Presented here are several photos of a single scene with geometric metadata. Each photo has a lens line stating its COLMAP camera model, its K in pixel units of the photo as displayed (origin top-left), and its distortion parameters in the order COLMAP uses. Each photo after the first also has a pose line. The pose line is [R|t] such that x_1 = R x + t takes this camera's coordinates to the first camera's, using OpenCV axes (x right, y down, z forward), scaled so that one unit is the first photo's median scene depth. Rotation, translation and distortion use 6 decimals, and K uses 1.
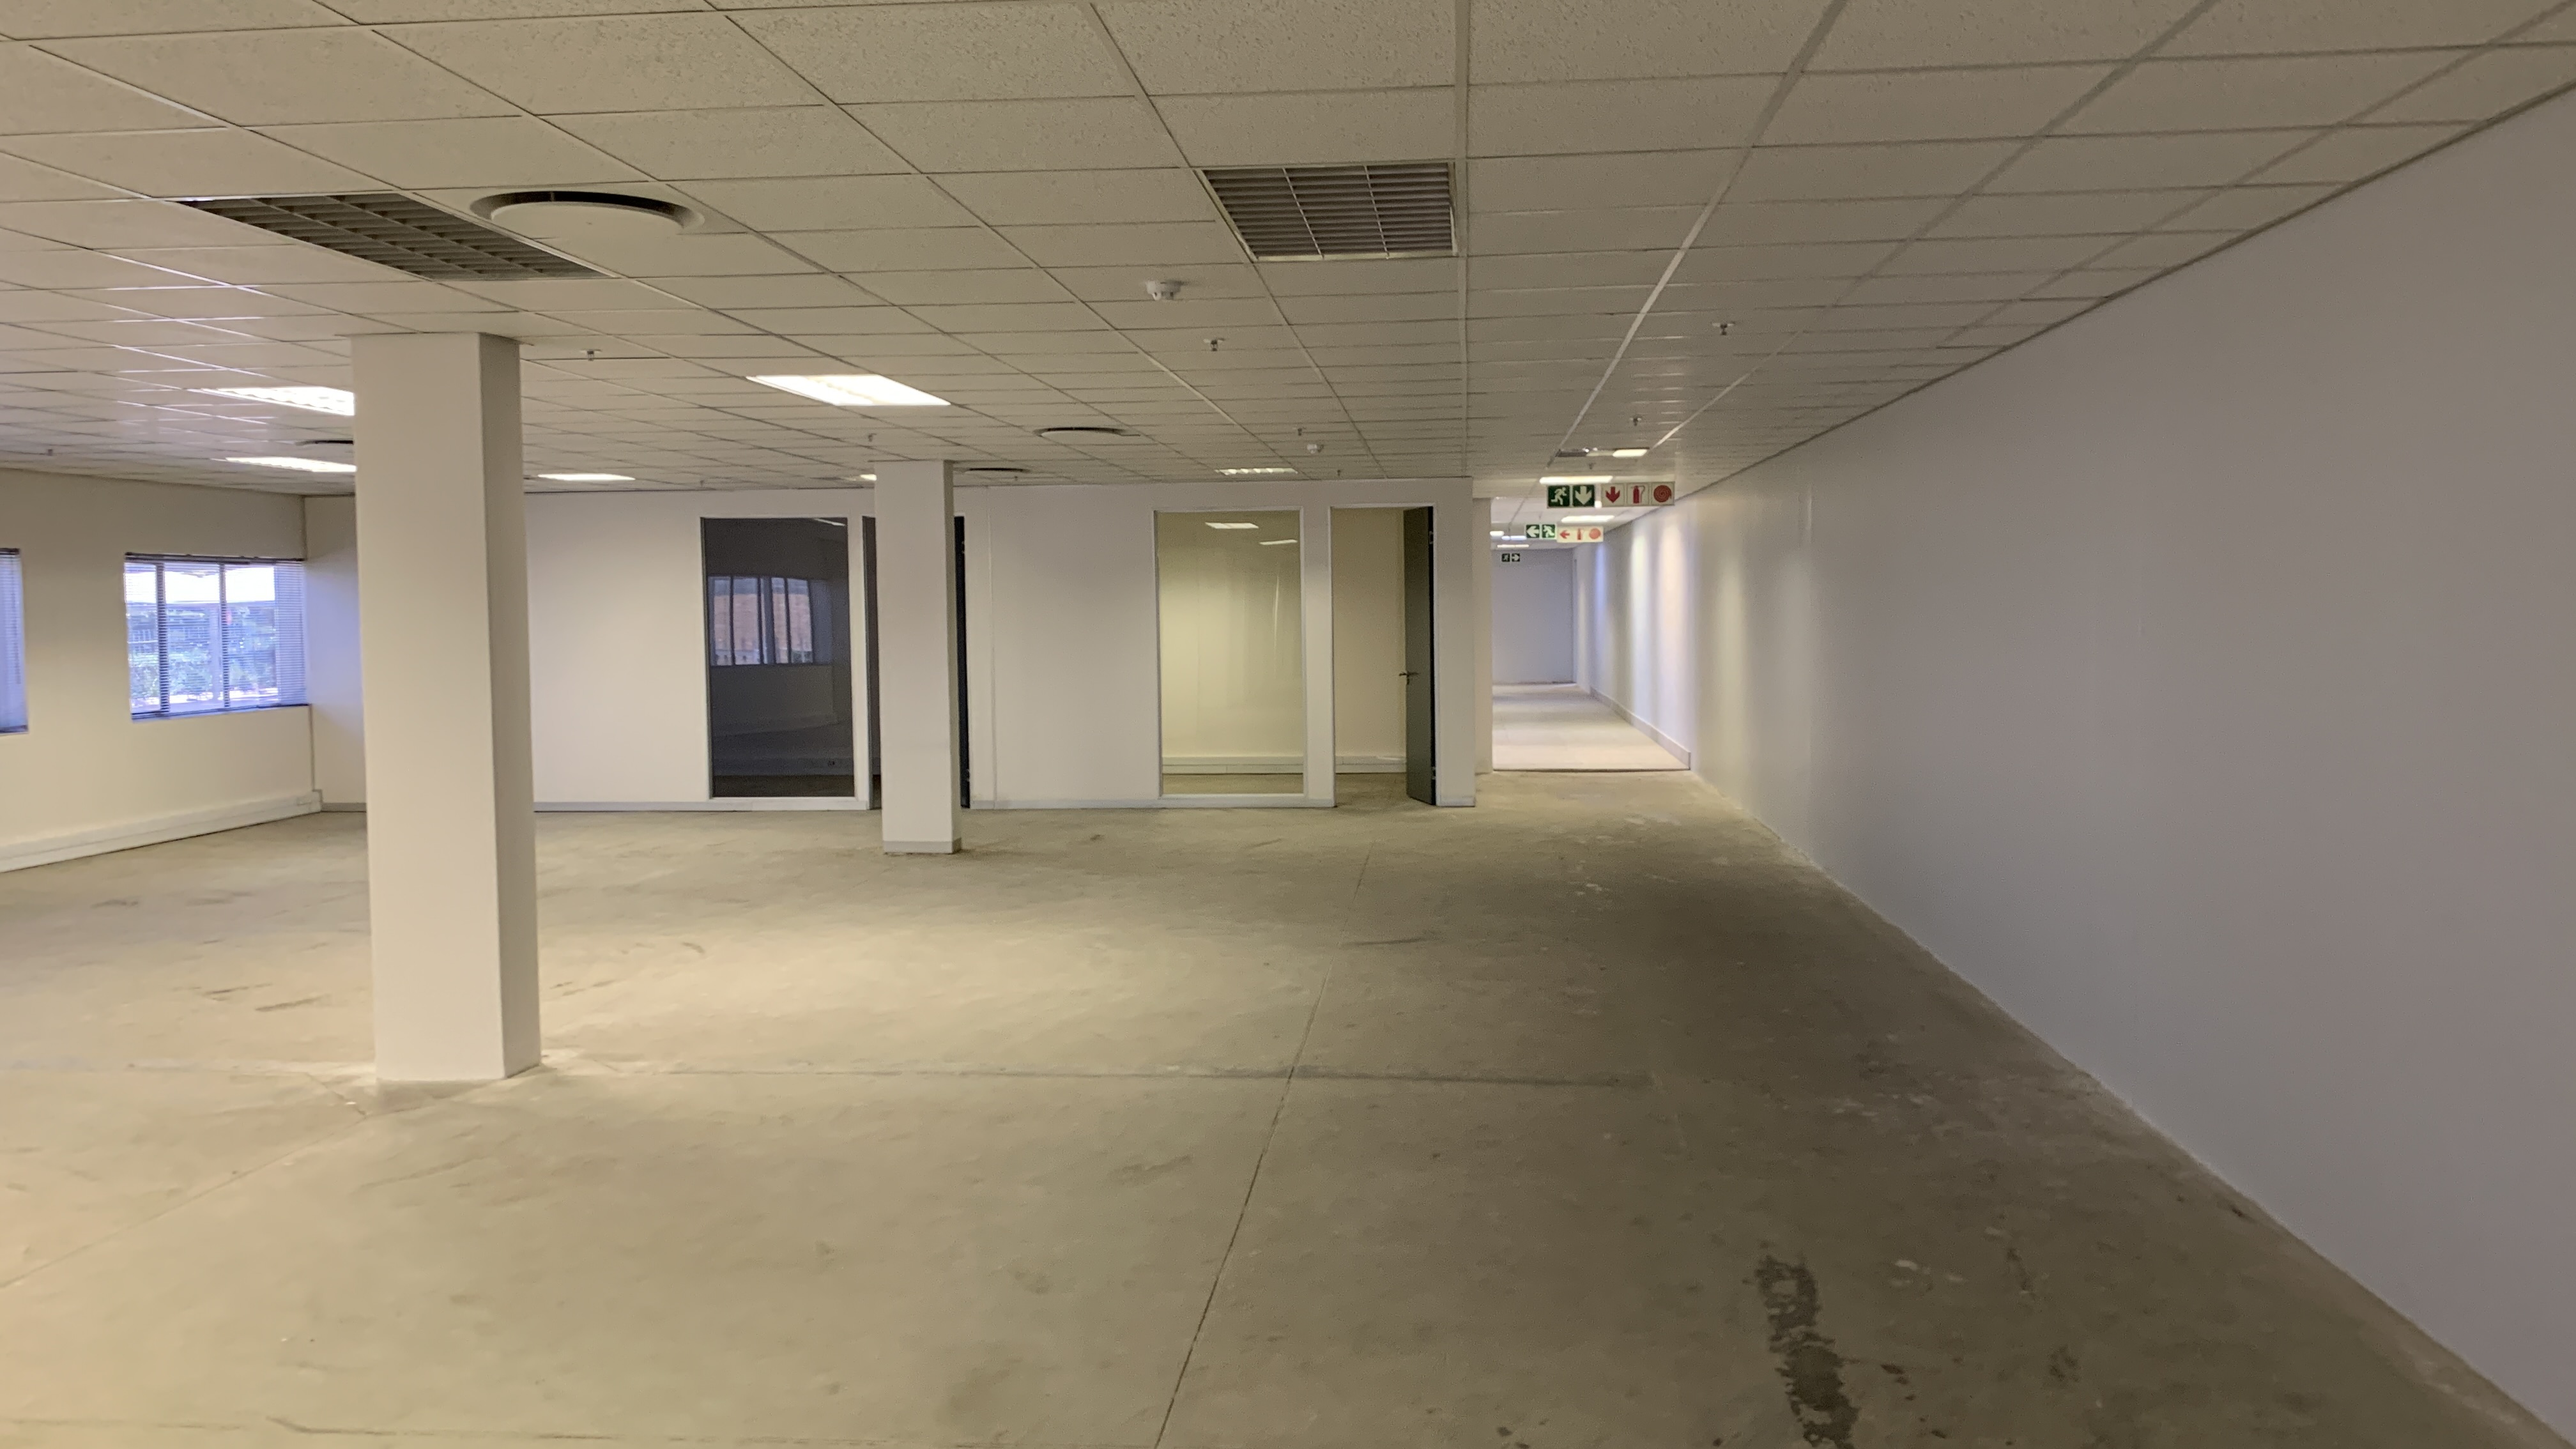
lens RADIAL K [[1932.9, 0, 1209.8], [0, 1932.9, 679.5], [0, 0, 1]] dist [0.014482, -0.034186]
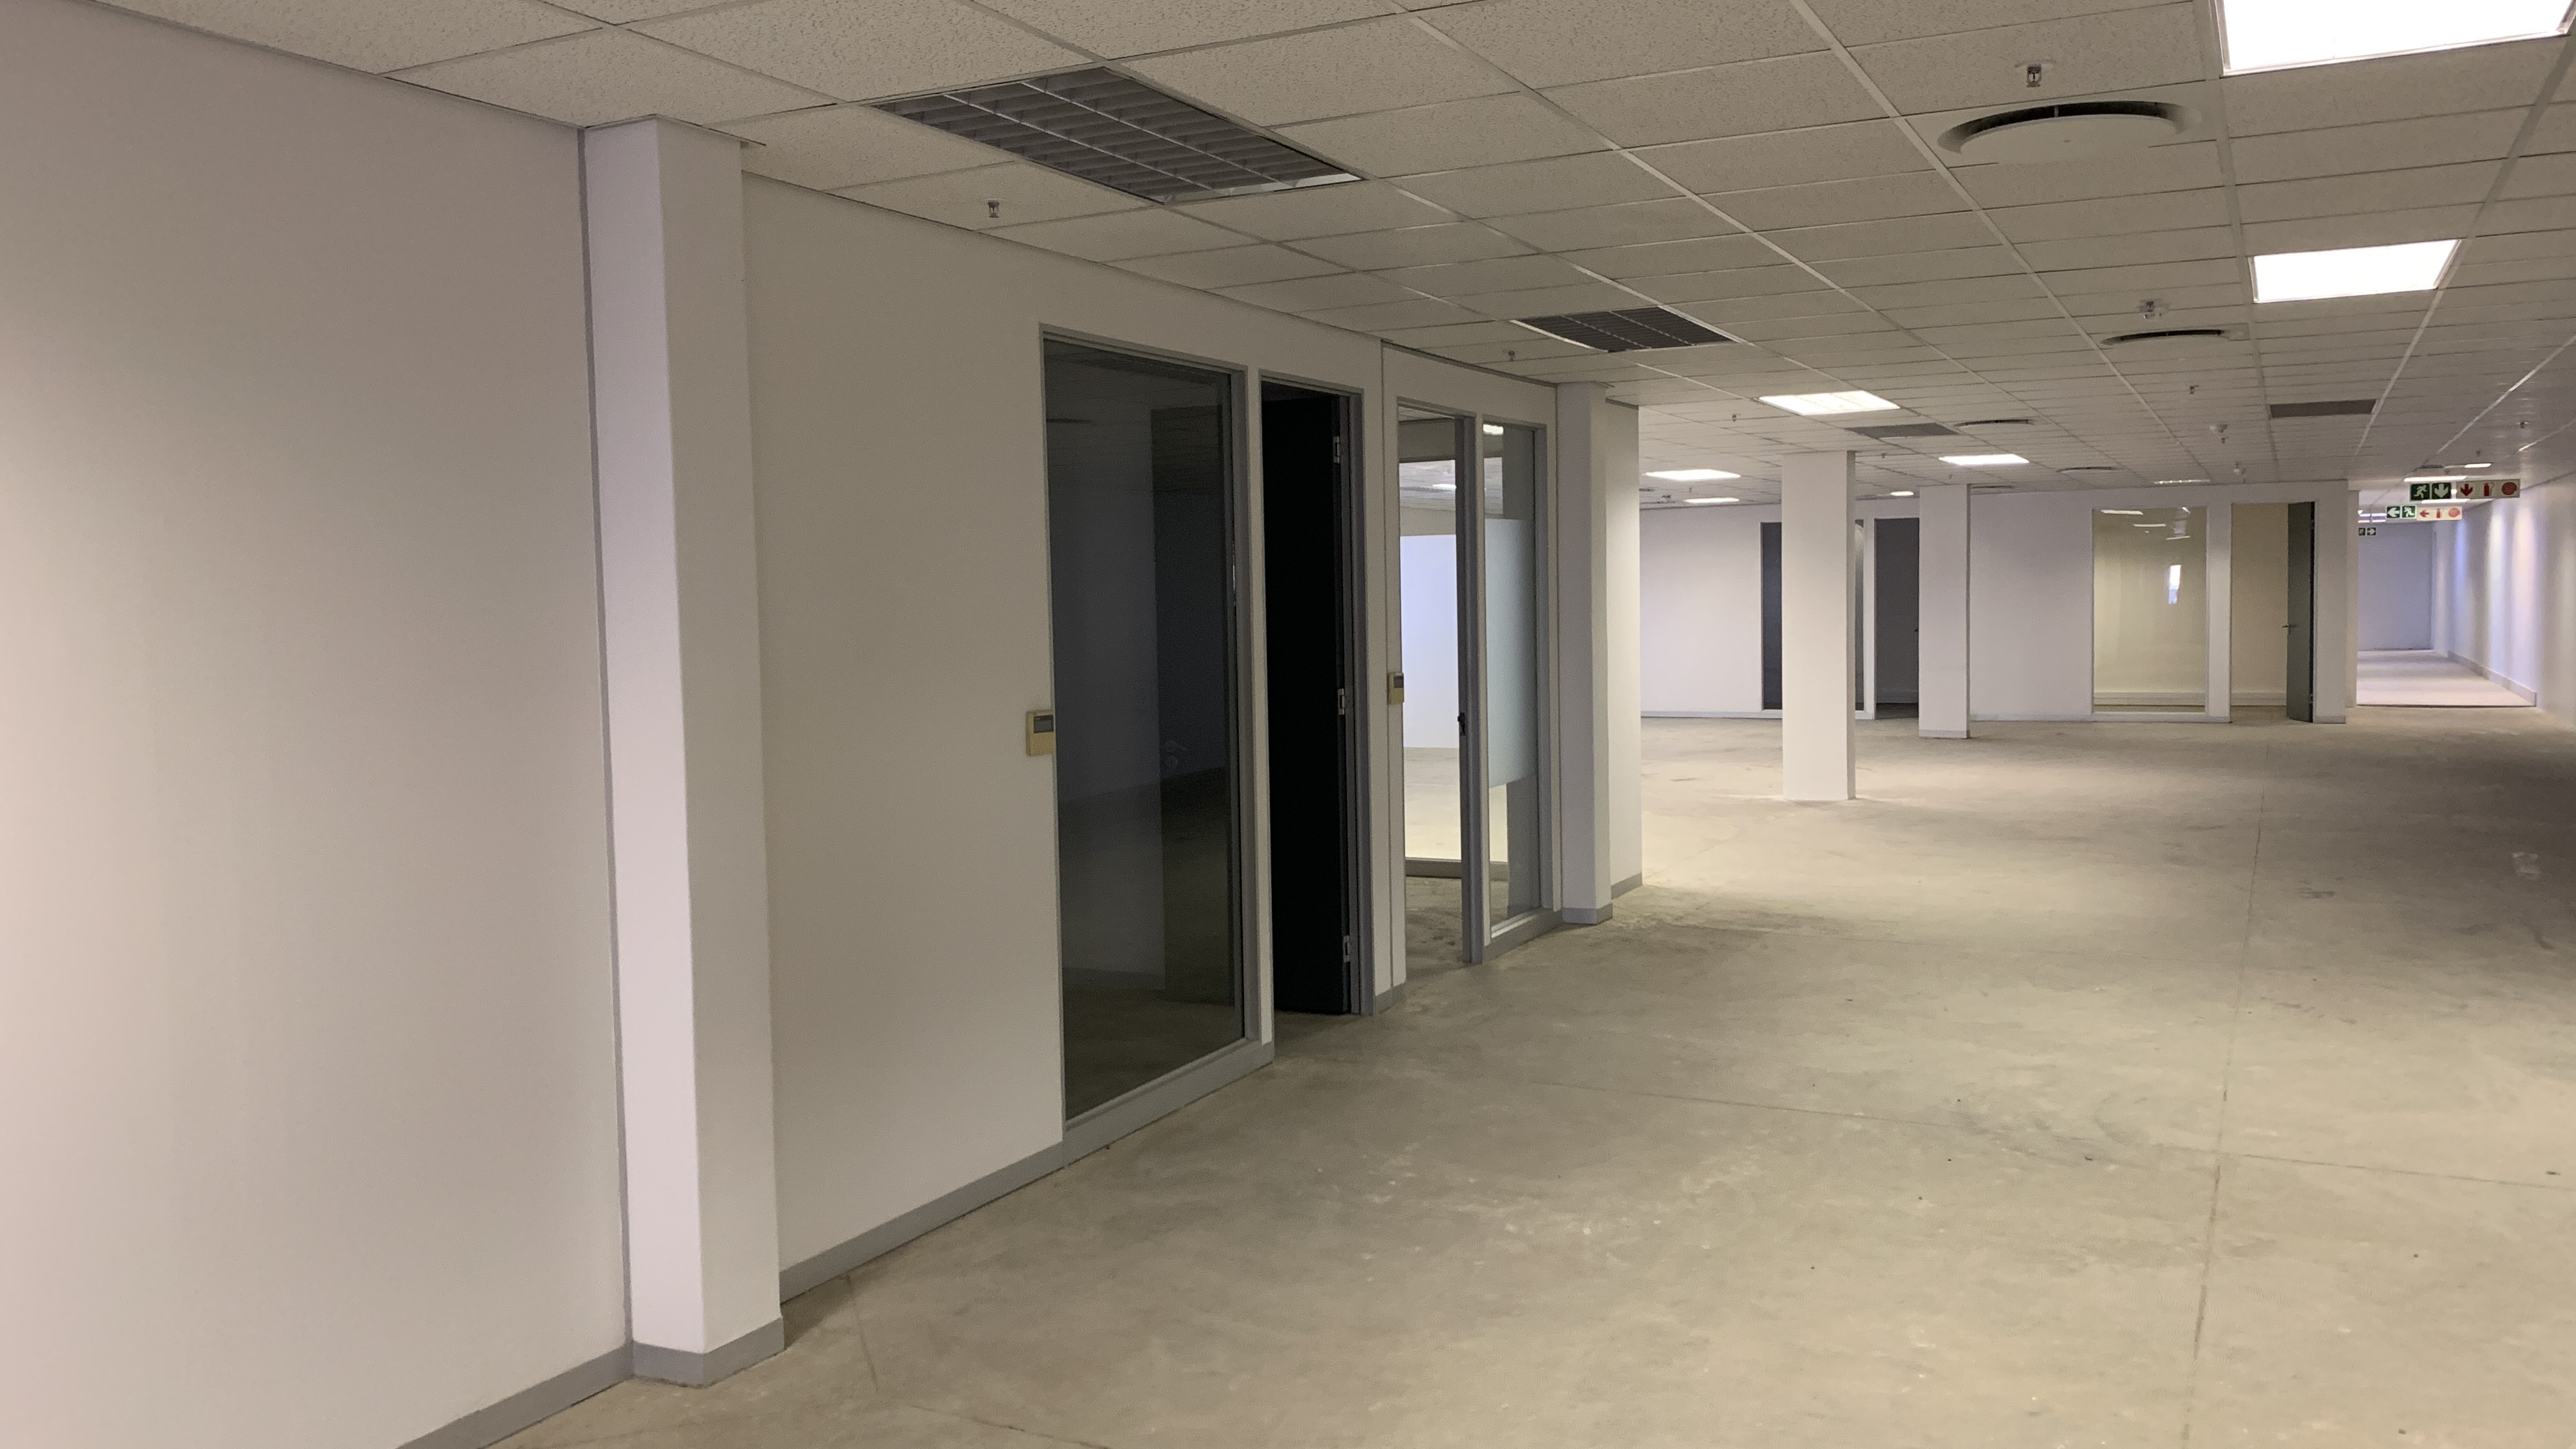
lens RADIAL K [[1932.9, 0, 1271.7], [0, 1932.9, 711.5], [0, 0, 1]] dist [0.014482, -0.034186]
pose [[0.937904, 0.013402, -0.346636, -0.095973], [-0.003874, 0.999596, 0.028165, 0.021791], [0.346874, -0.025073, 0.937577, -0.518625]]
